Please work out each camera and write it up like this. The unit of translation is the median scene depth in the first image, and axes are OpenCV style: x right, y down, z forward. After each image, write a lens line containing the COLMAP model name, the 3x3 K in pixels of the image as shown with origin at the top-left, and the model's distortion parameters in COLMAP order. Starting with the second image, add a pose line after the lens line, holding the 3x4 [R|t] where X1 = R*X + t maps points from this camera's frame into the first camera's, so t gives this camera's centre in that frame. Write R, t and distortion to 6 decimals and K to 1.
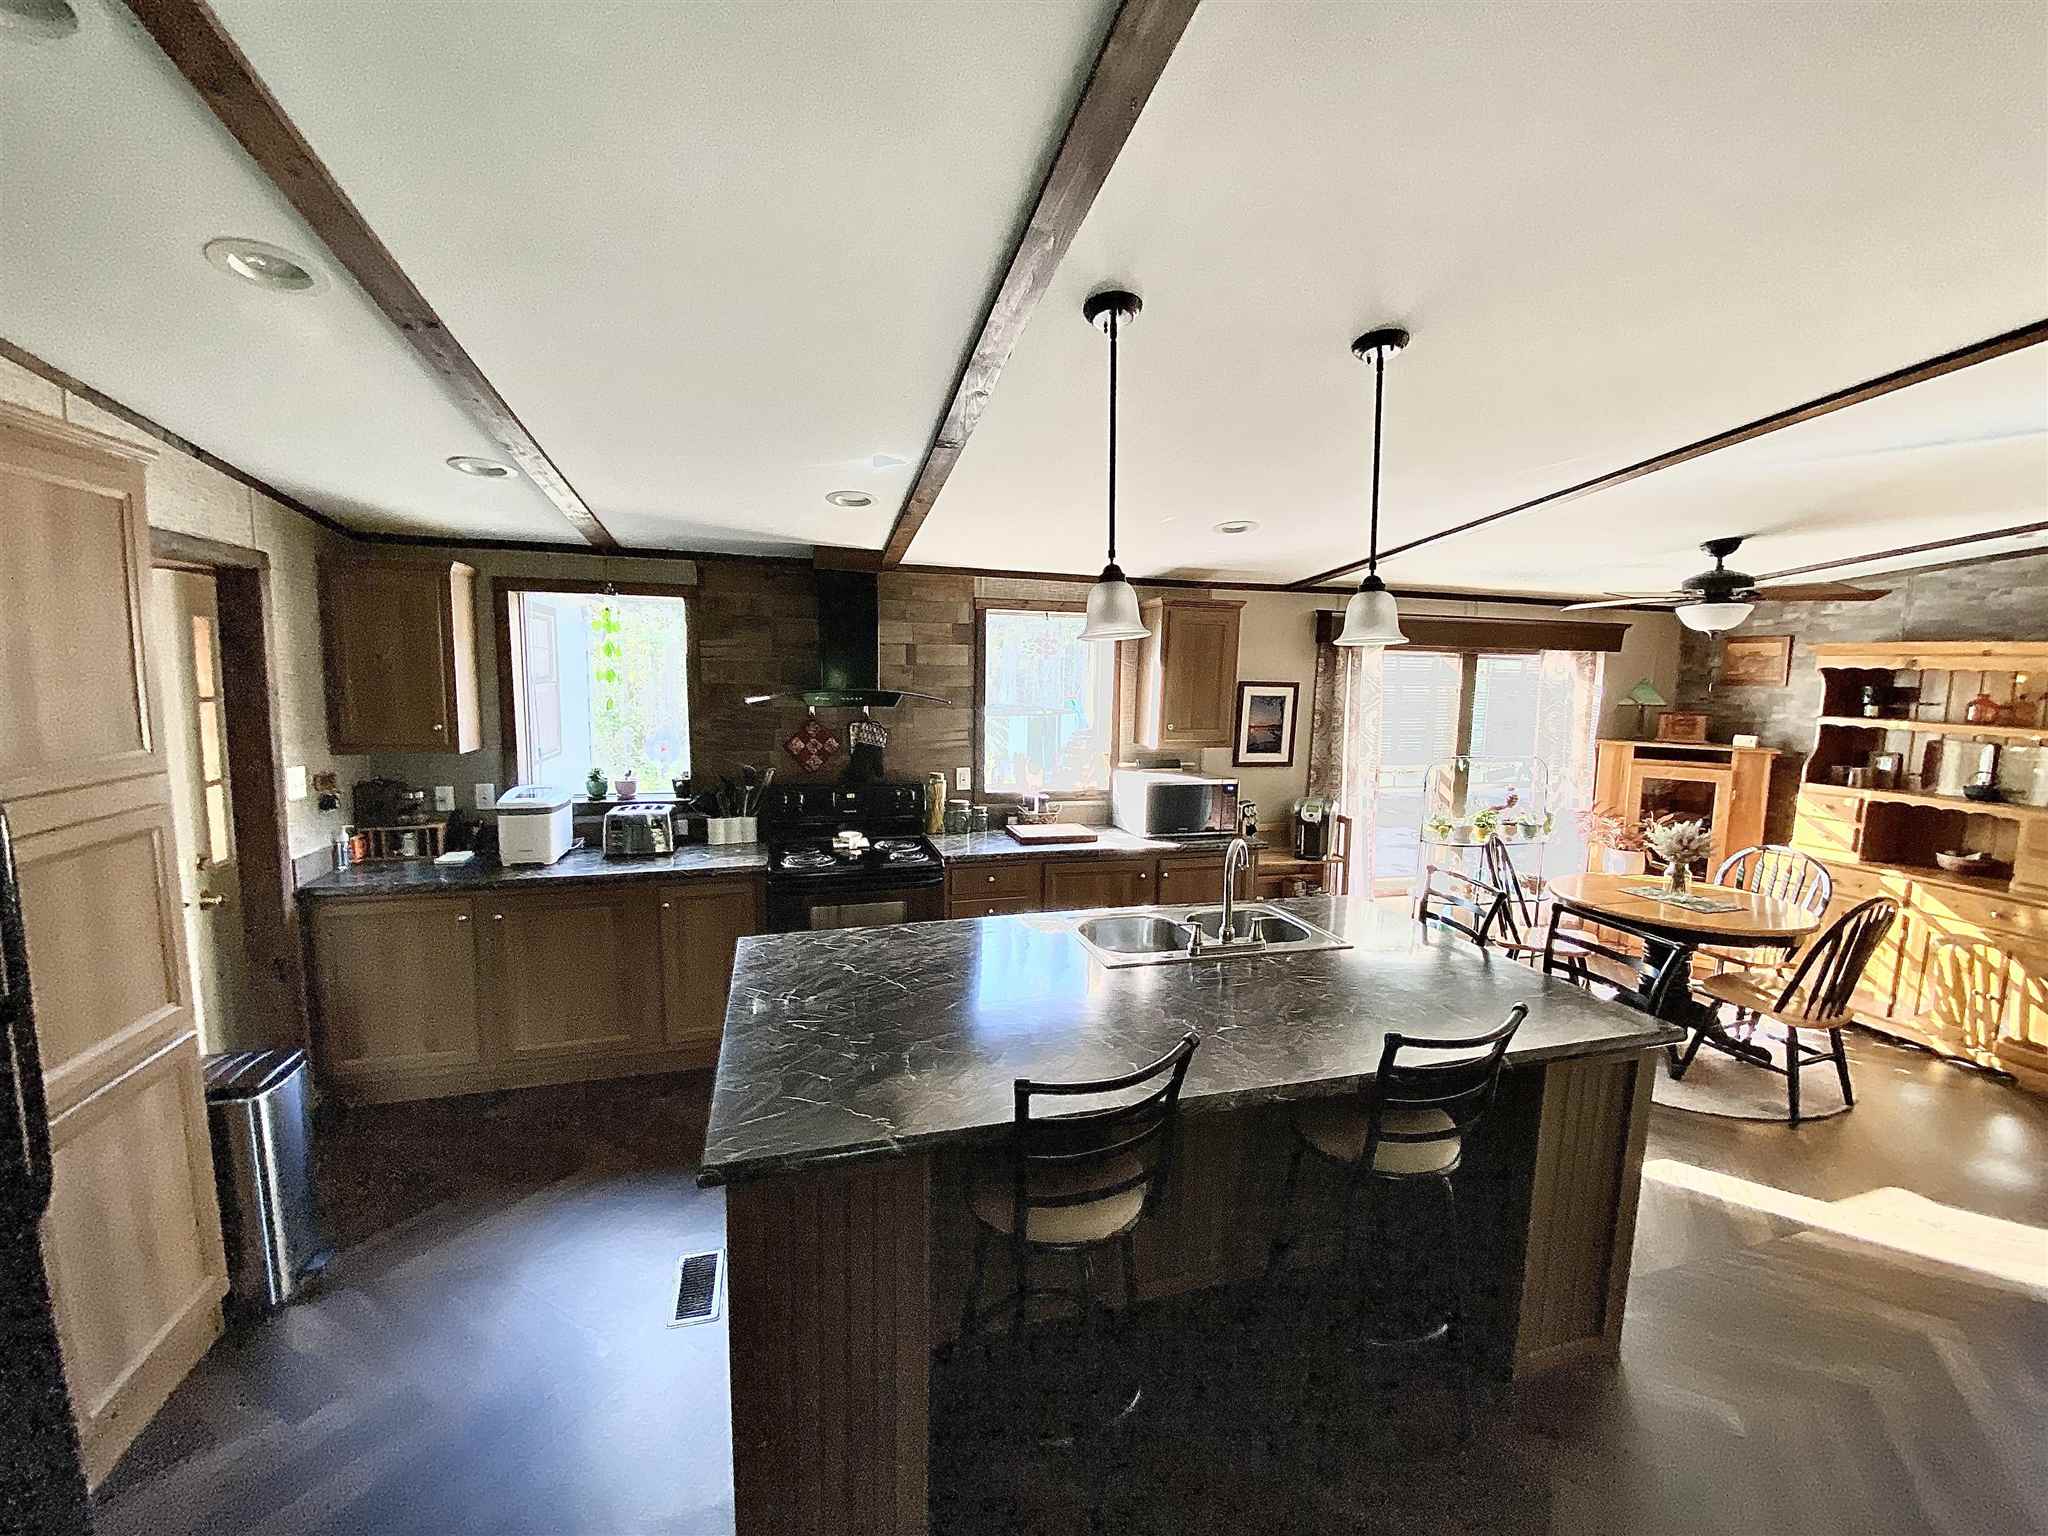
lens RADIAL K [[832.8, 0, 1034.4], [0, 832.8, 768.0], [0, 0, 1]] dist [0.025555, -0.020869]
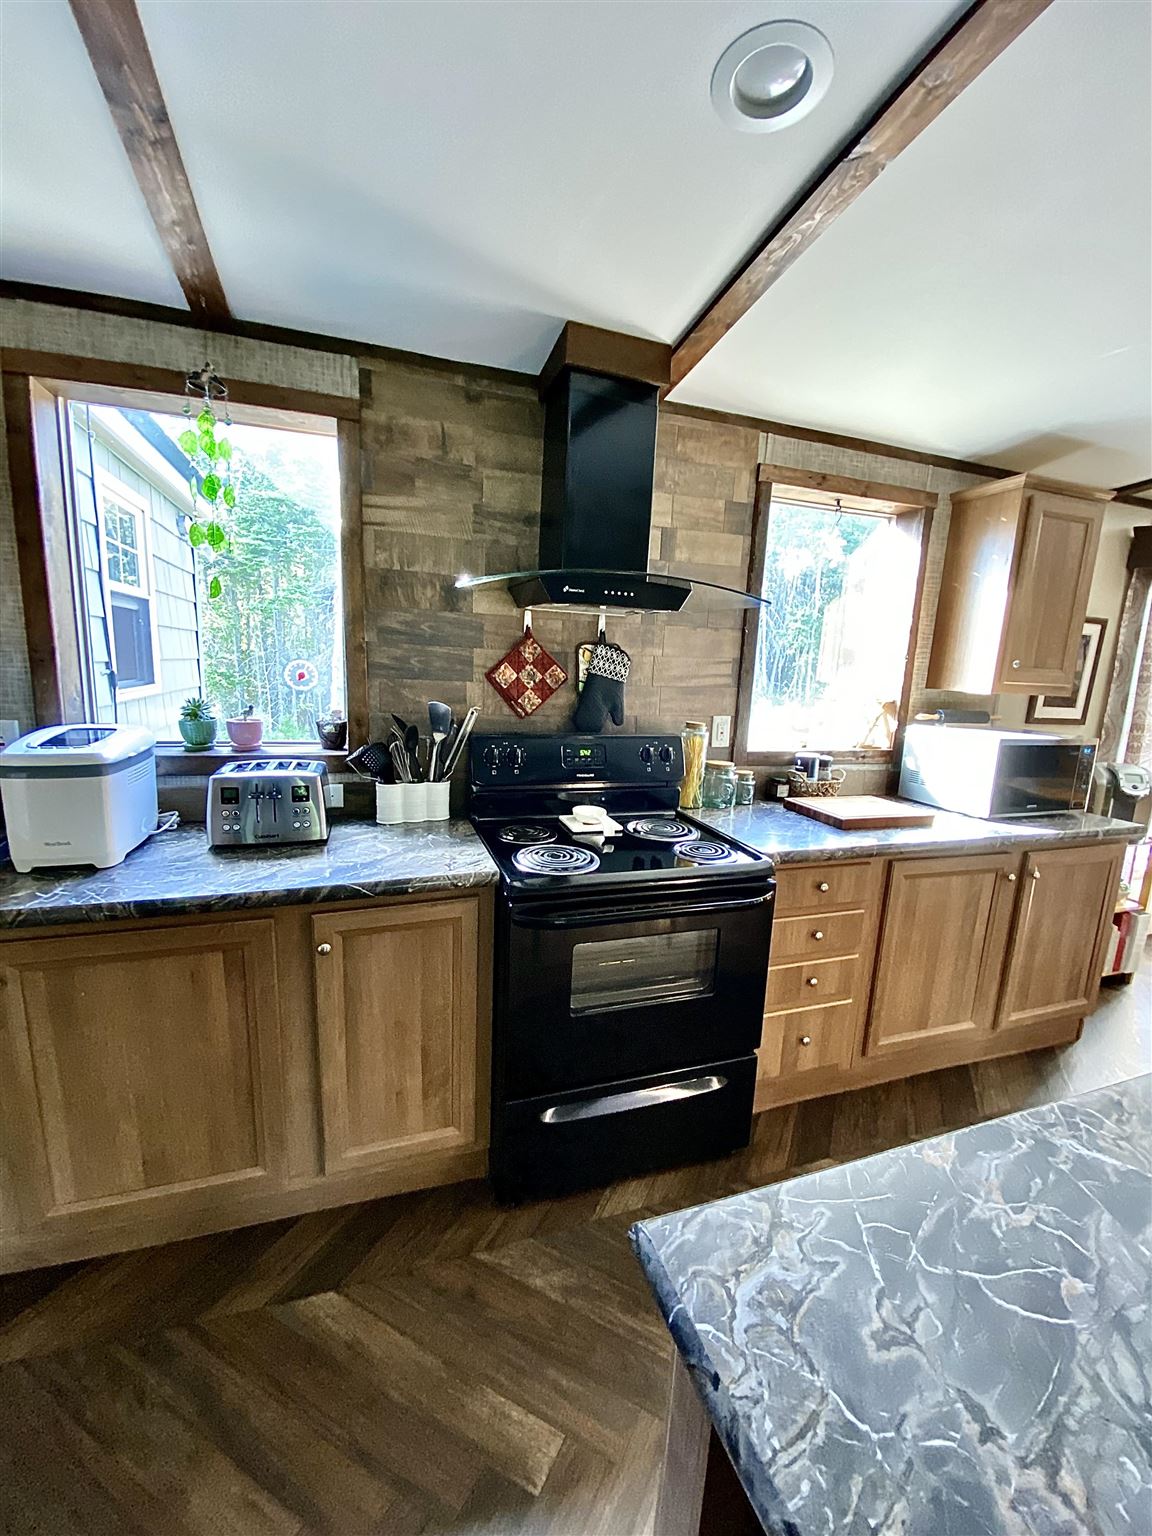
lens RADIAL K [[624.6, 0, 577.5], [0, 624.6, 775.5], [0, 0, 1]] dist [0.025555, -0.020869]
pose [[0.999217, 0.017689, 0.035404, -0.251441], [-0.020126, 0.997363, 0.069732, 0.017652], [-0.034077, -0.070390, 0.996937, 0.511666]]
